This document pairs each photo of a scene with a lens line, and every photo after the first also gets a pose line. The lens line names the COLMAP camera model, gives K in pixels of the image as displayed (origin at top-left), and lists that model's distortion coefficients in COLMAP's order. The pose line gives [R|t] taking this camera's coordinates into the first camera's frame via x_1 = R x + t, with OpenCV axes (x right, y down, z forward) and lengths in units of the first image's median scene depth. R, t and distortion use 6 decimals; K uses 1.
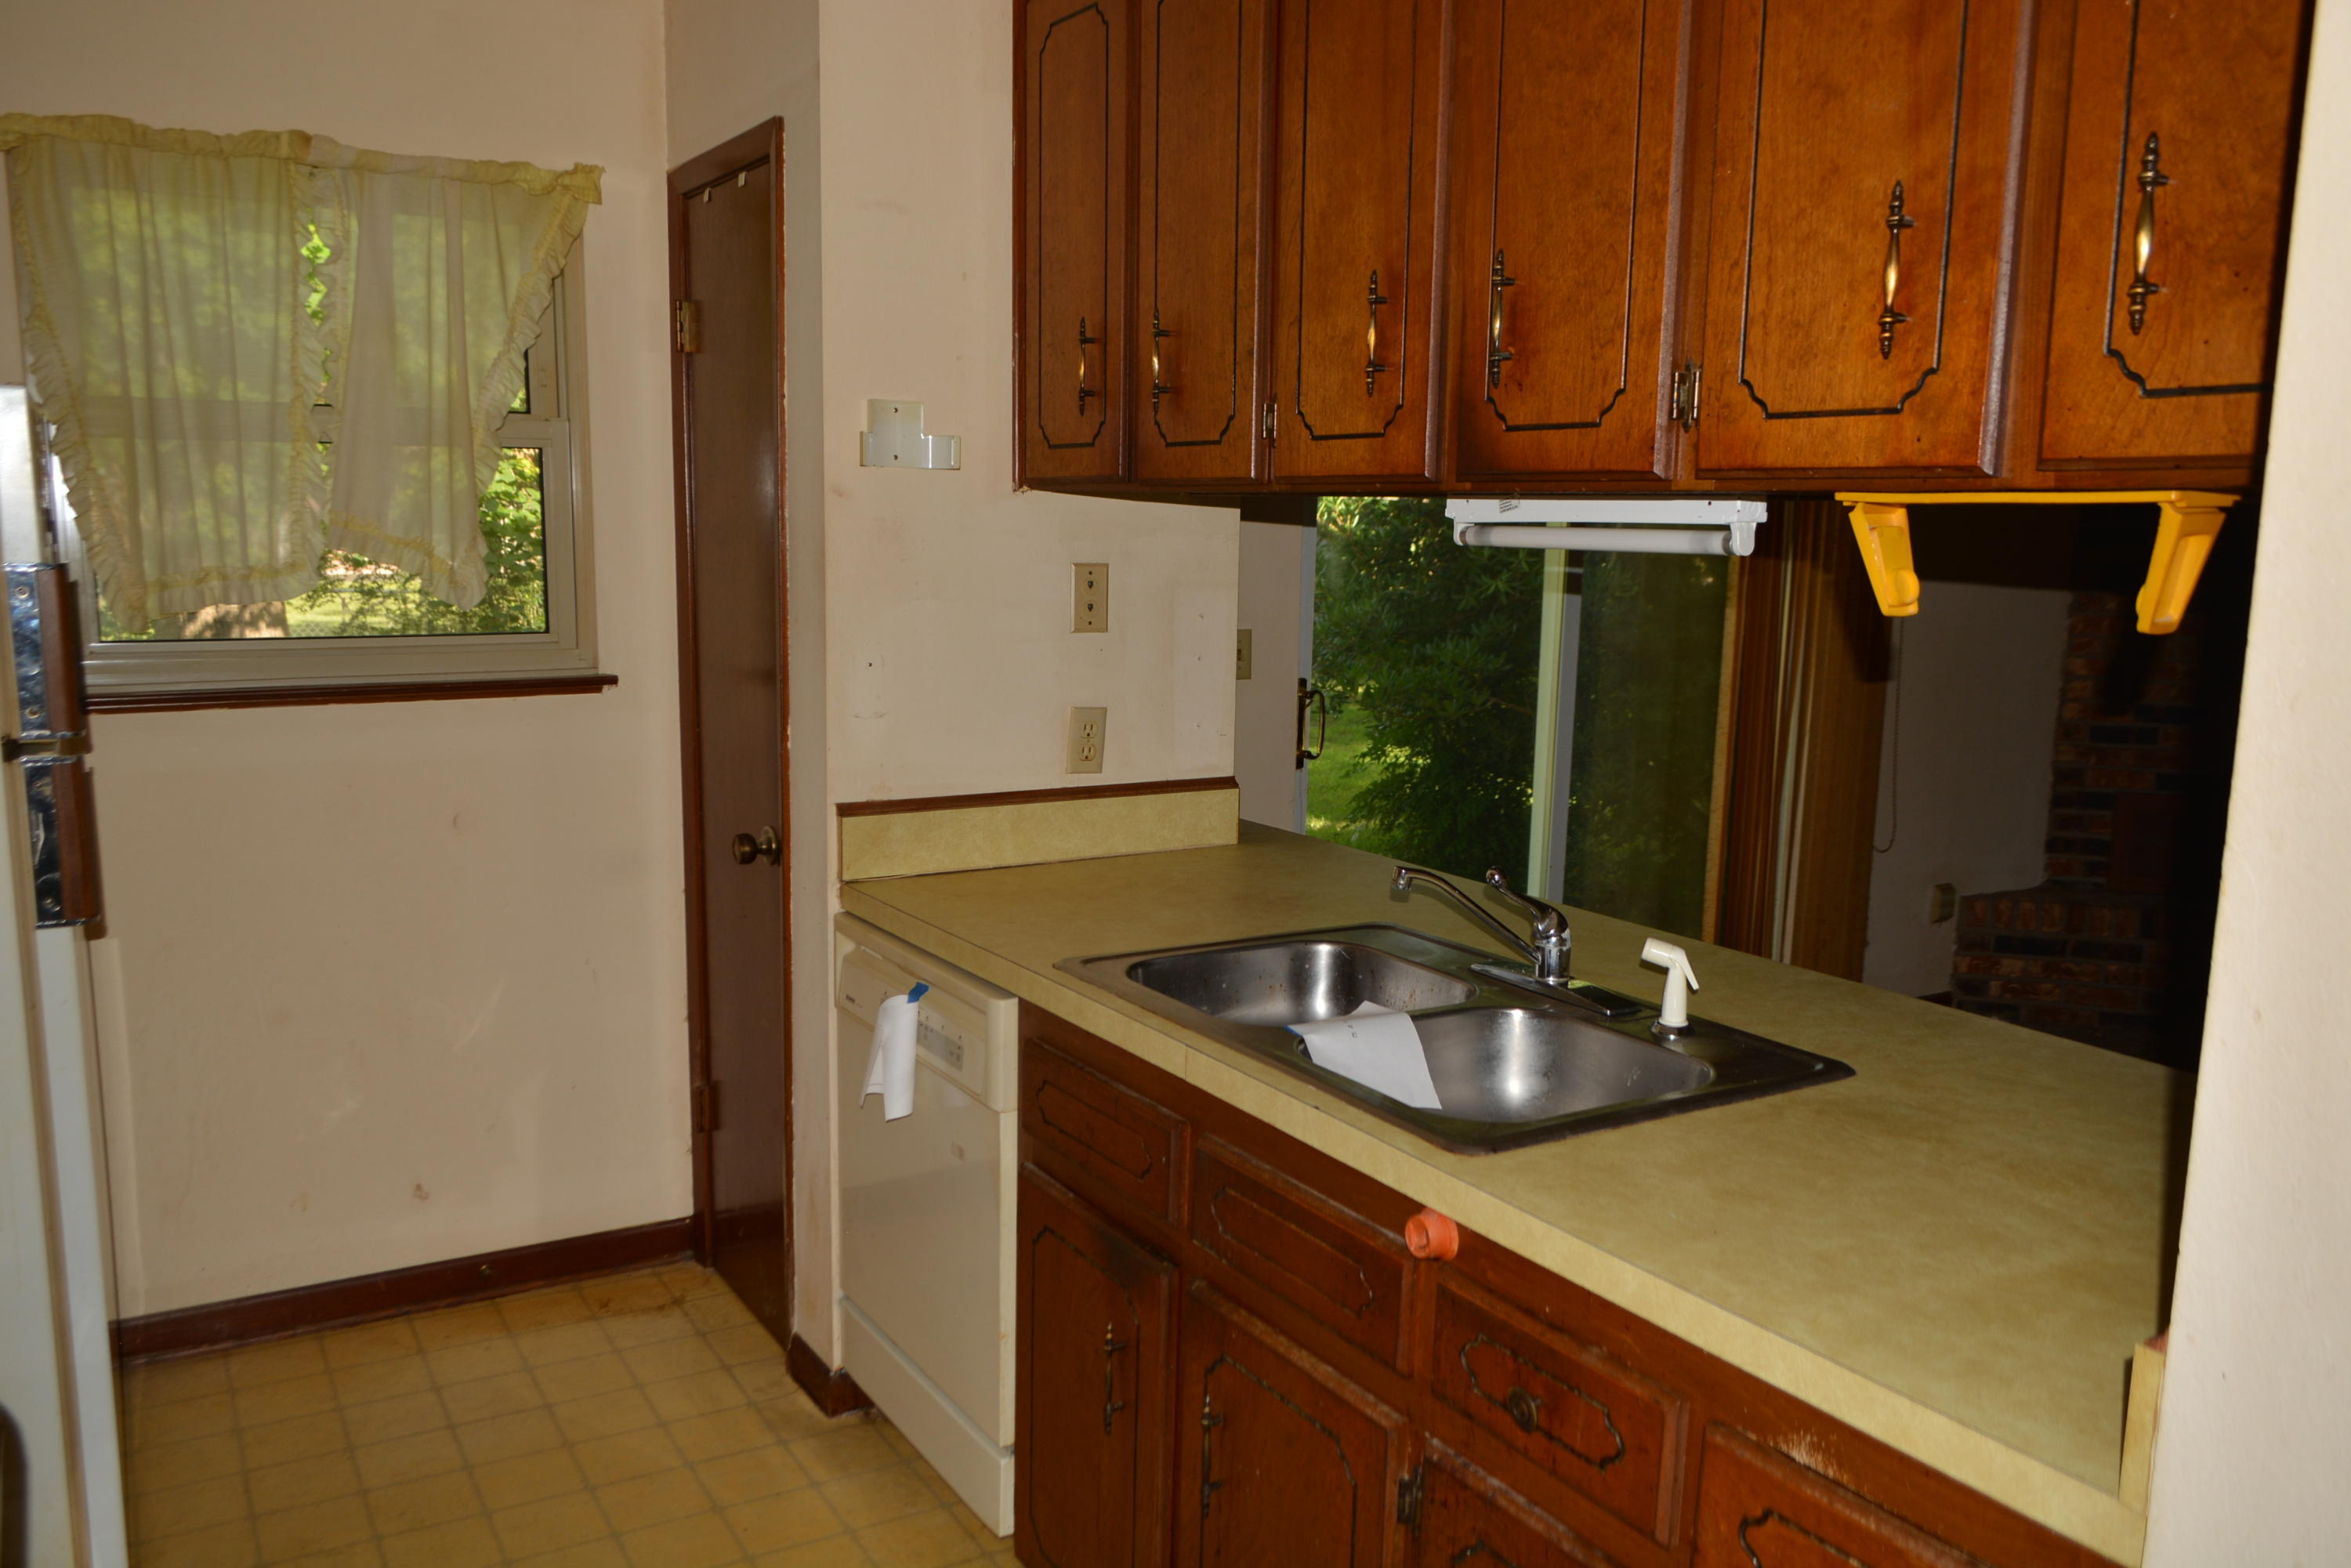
lens RADIAL K [[1850.7, 0, 1171.8], [0, 1850.7, 802.6], [0, 0, 1]] dist [-0.008344, 0.009756]
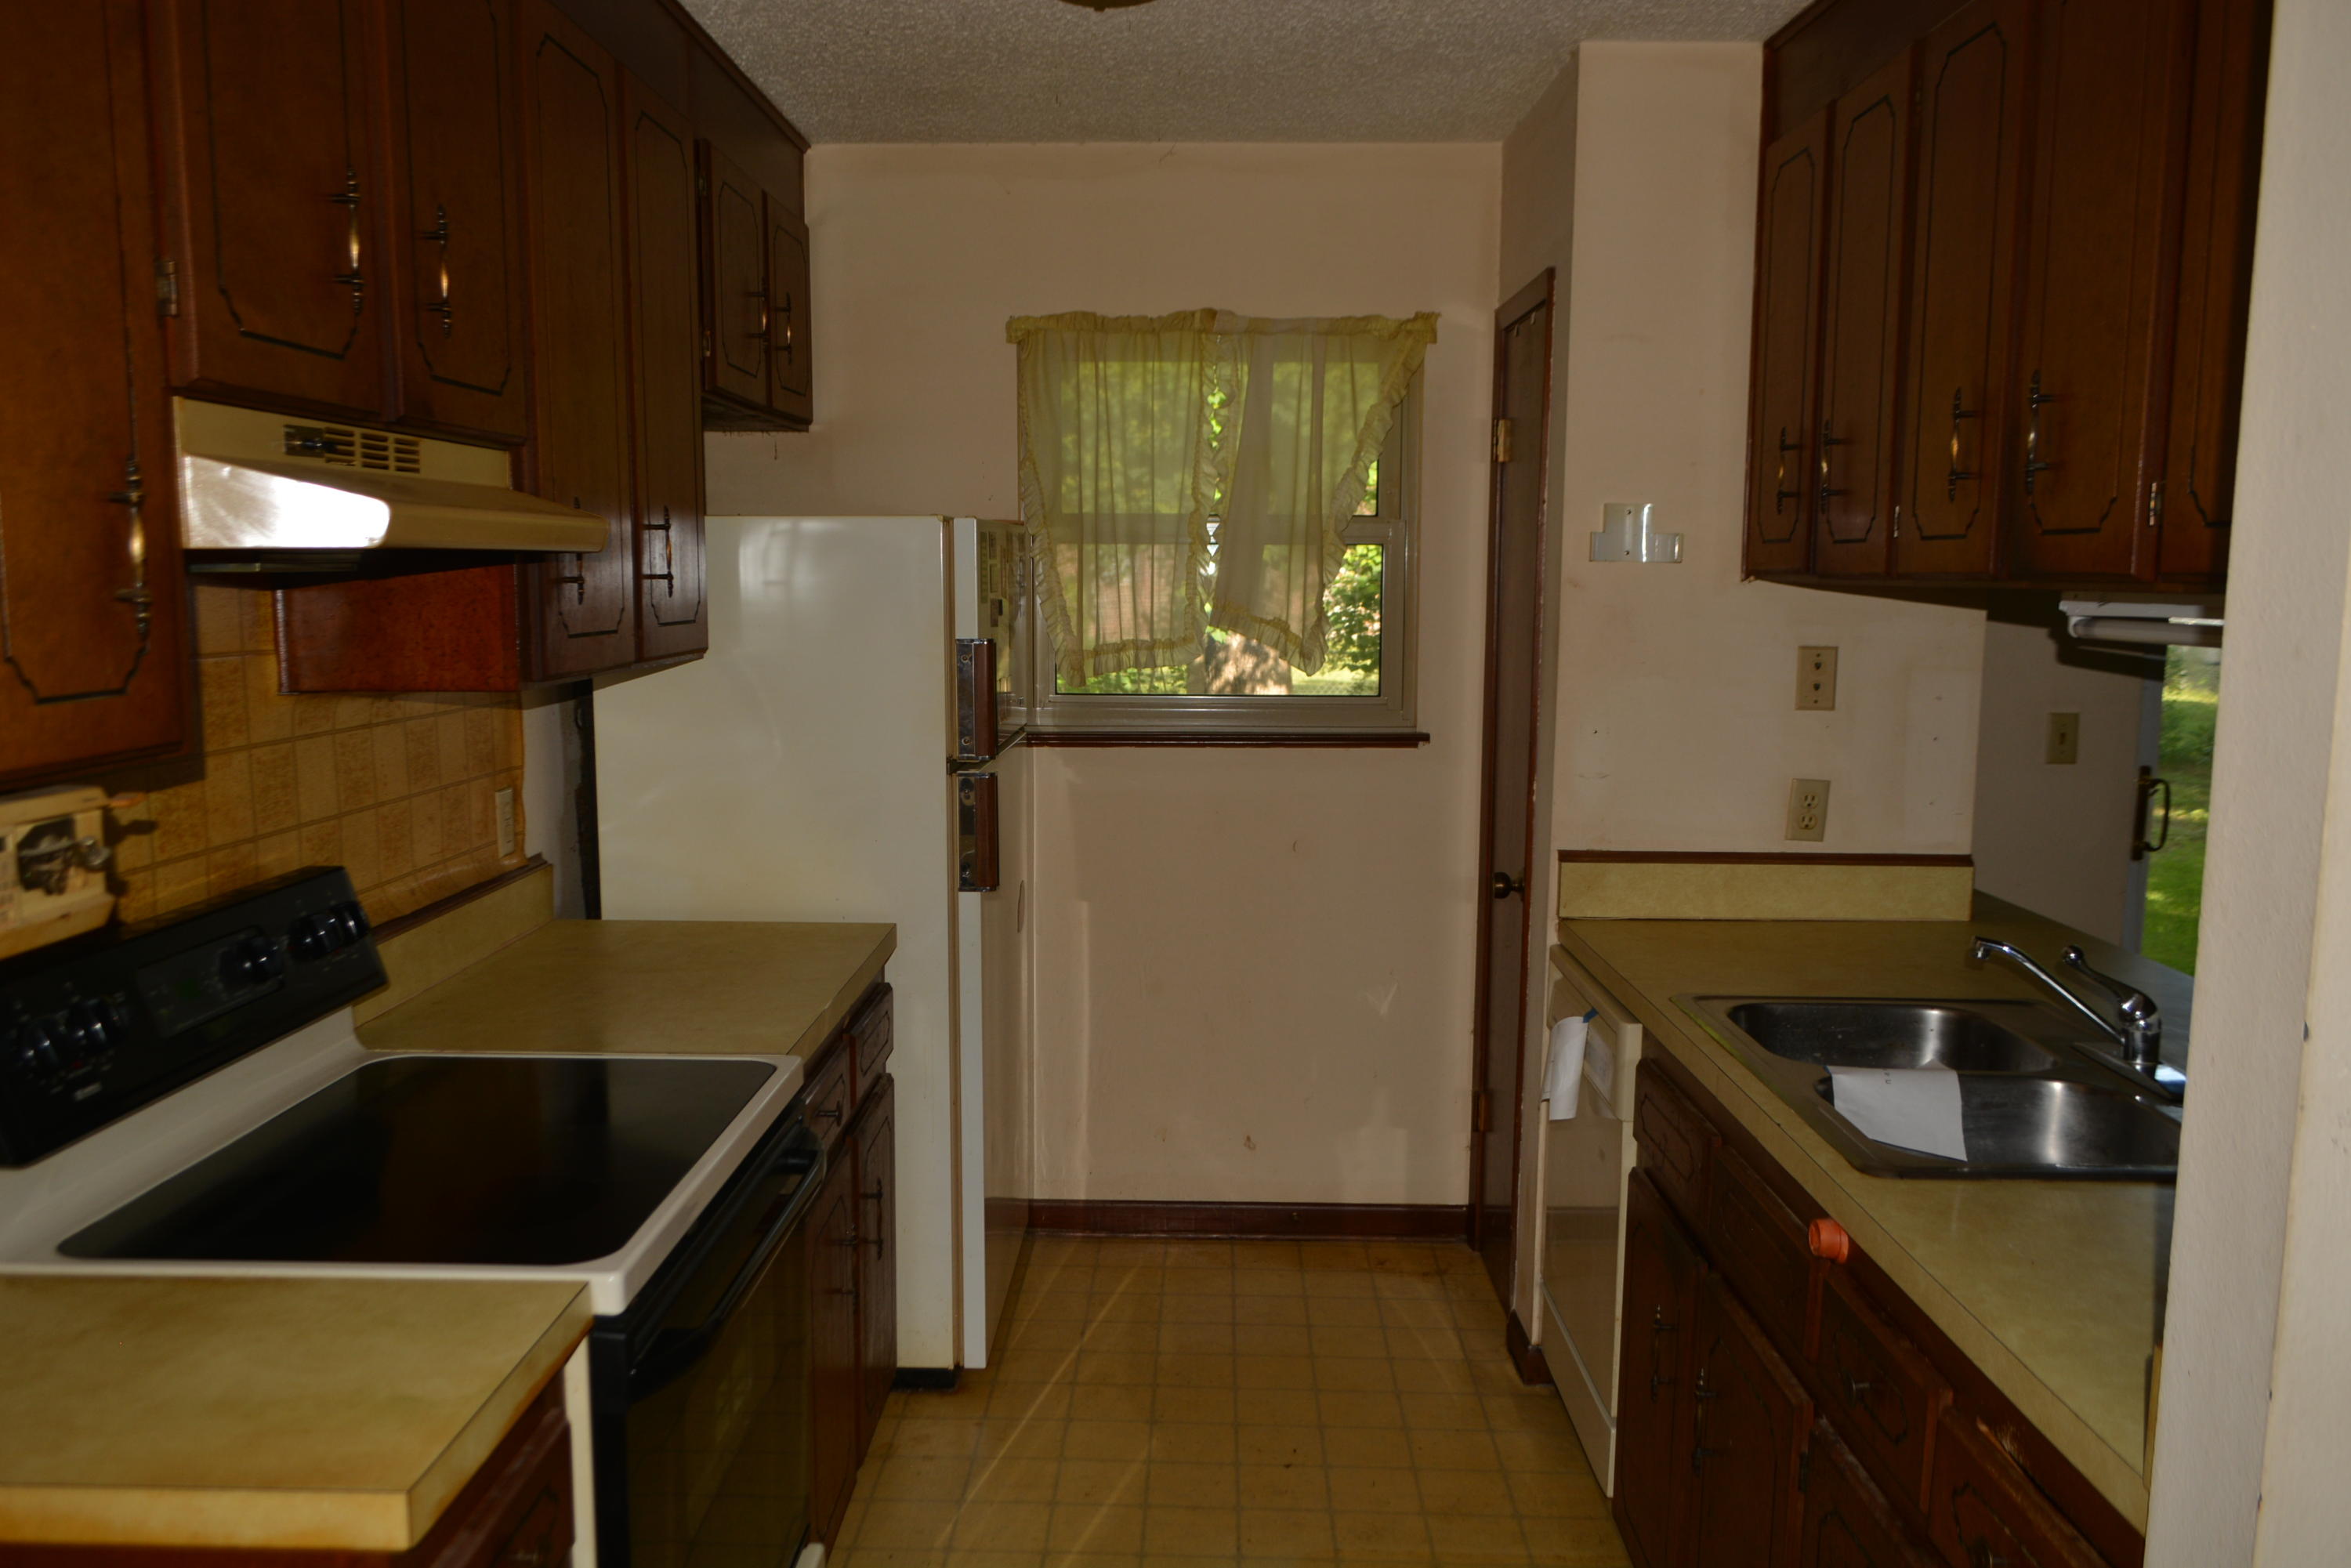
lens RADIAL K [[1850.7, 0, 1171.8], [0, 1850.7, 802.6], [0, 0, 1]] dist [-0.008344, 0.009756]
pose [[0.853876, 0.057044, -0.517342, 0.201436], [-0.075576, 0.997030, -0.014803, 0.006015], [0.514961, 0.051738, 0.855651, -0.113384]]
